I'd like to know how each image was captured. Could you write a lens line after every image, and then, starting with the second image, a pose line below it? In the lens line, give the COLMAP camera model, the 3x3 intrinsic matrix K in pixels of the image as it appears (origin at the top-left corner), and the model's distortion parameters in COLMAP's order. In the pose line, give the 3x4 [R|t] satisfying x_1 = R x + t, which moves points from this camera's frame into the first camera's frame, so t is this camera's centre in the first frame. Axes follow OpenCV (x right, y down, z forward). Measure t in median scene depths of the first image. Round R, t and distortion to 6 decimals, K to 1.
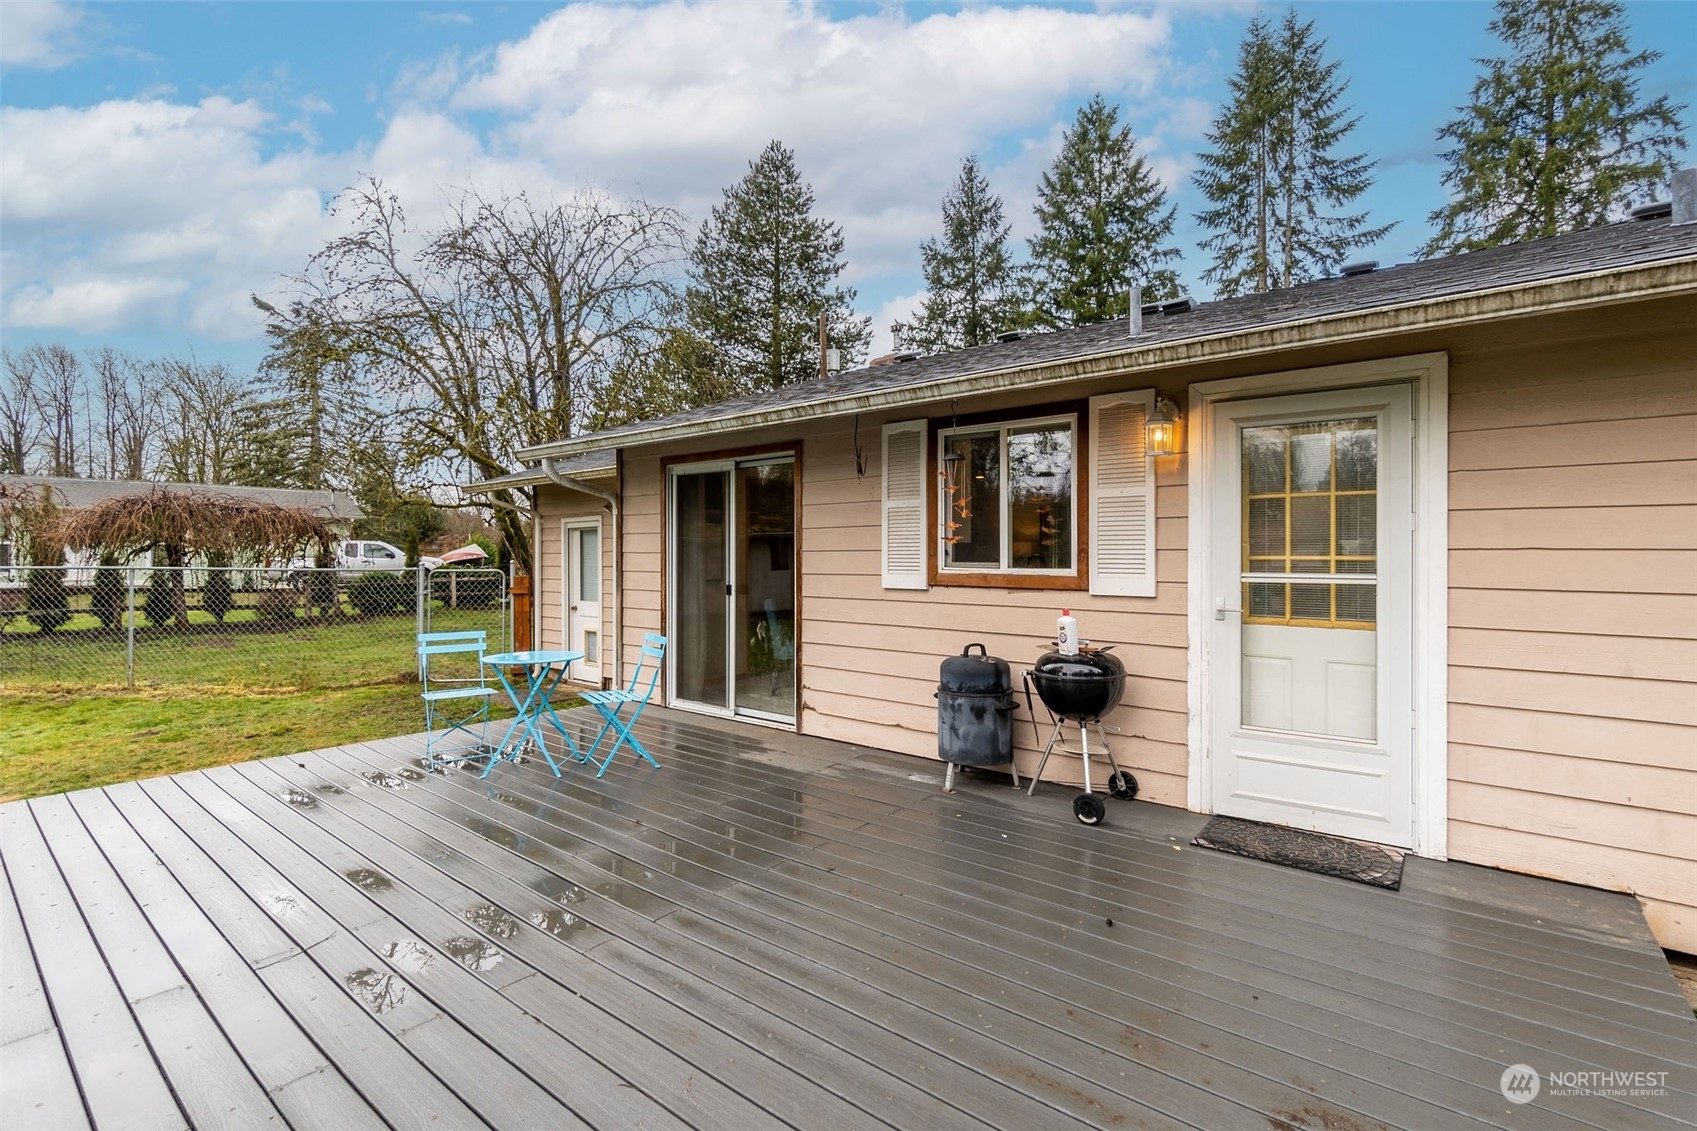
lens RADIAL K [[764.9, 0, 852.6], [0, 764.9, 548.8], [0, 0, 1]] dist [0.000397, 0.001631]
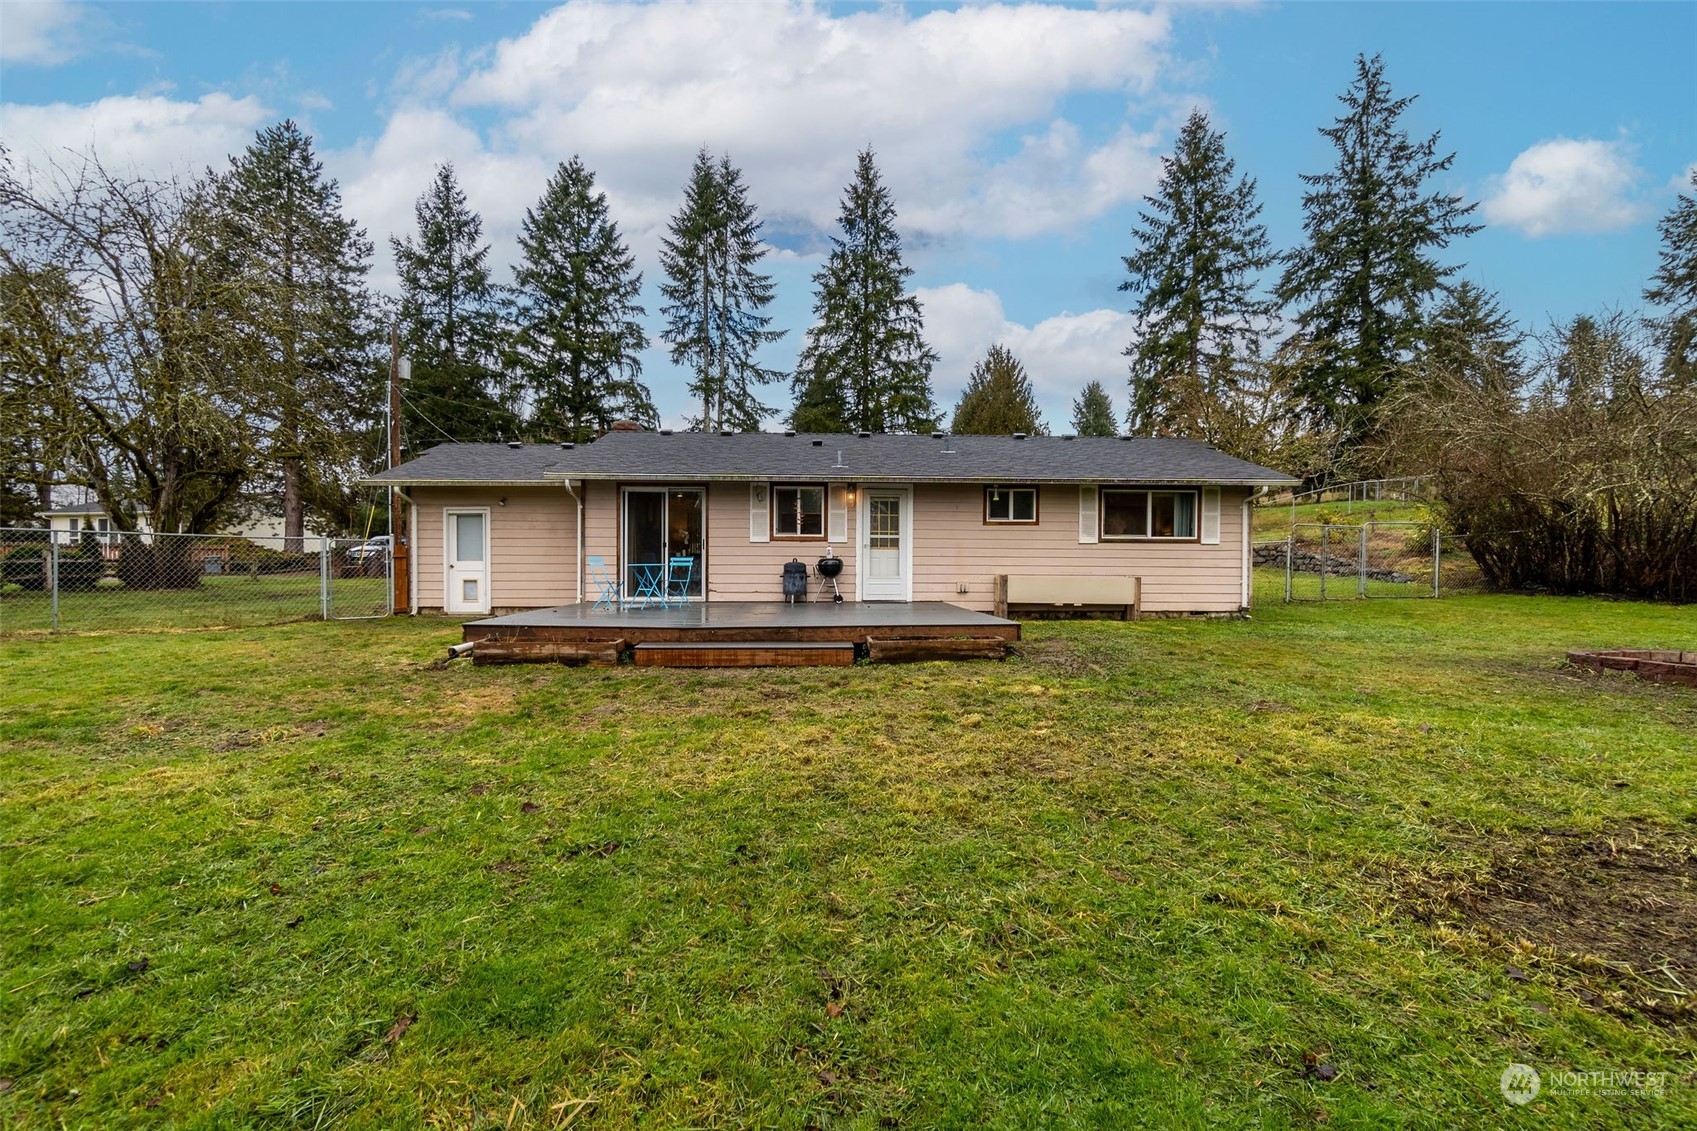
lens RADIAL K [[739.5, 0, 831.7], [0, 739.5, 564.7], [0, 0, 1]] dist [0.001269, -0.000658]
pose [[0.753699, 0.001772, 0.657217, -0.195552], [-0.008718, 0.999935, 0.007301, 0.014713], [-0.657162, -0.011232, 0.753666, -0.156322]]
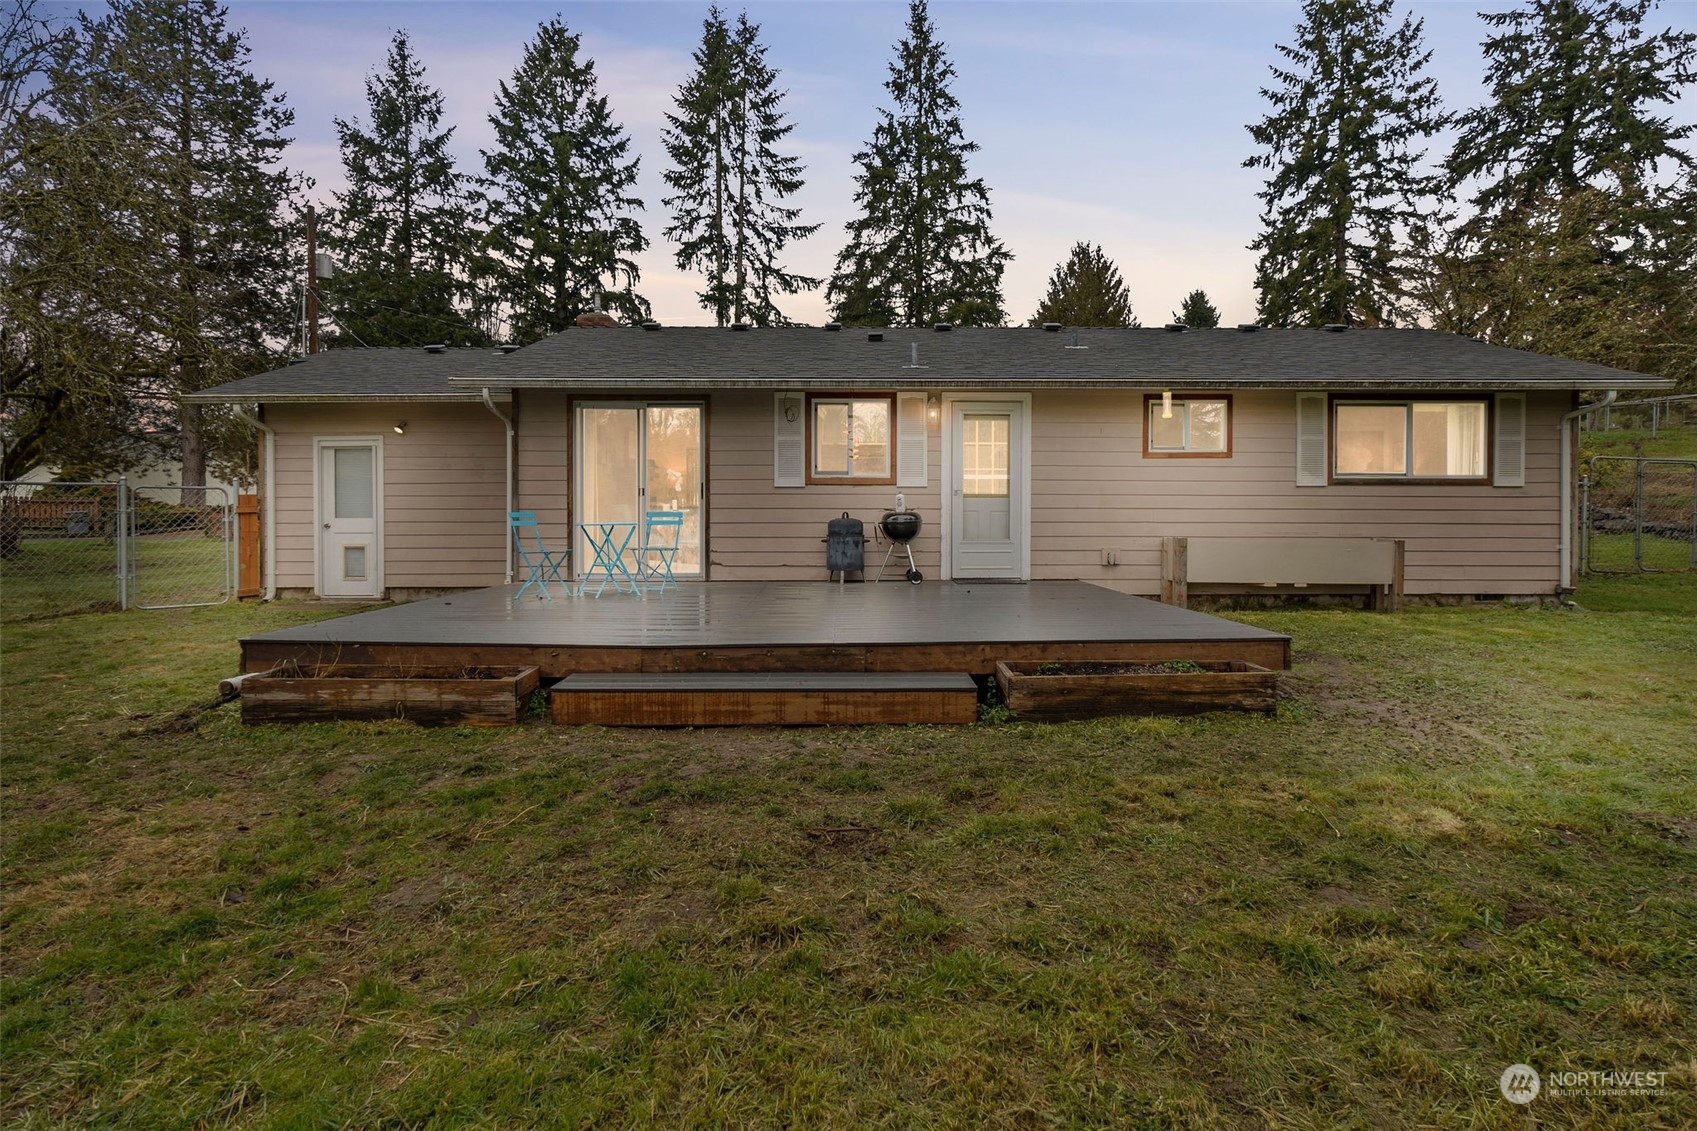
lens RADIAL K [[882.7, 0, 840.7], [0, 882.7, 519.6], [0, 0, 1]] dist [-0.004541, 0.004407]
pose [[0.776920, -0.002922, 0.629593, -0.146474], [-0.004566, 0.999937, 0.010276, 0.013966], [-0.629583, -0.010858, 0.776857, -0.086056]]
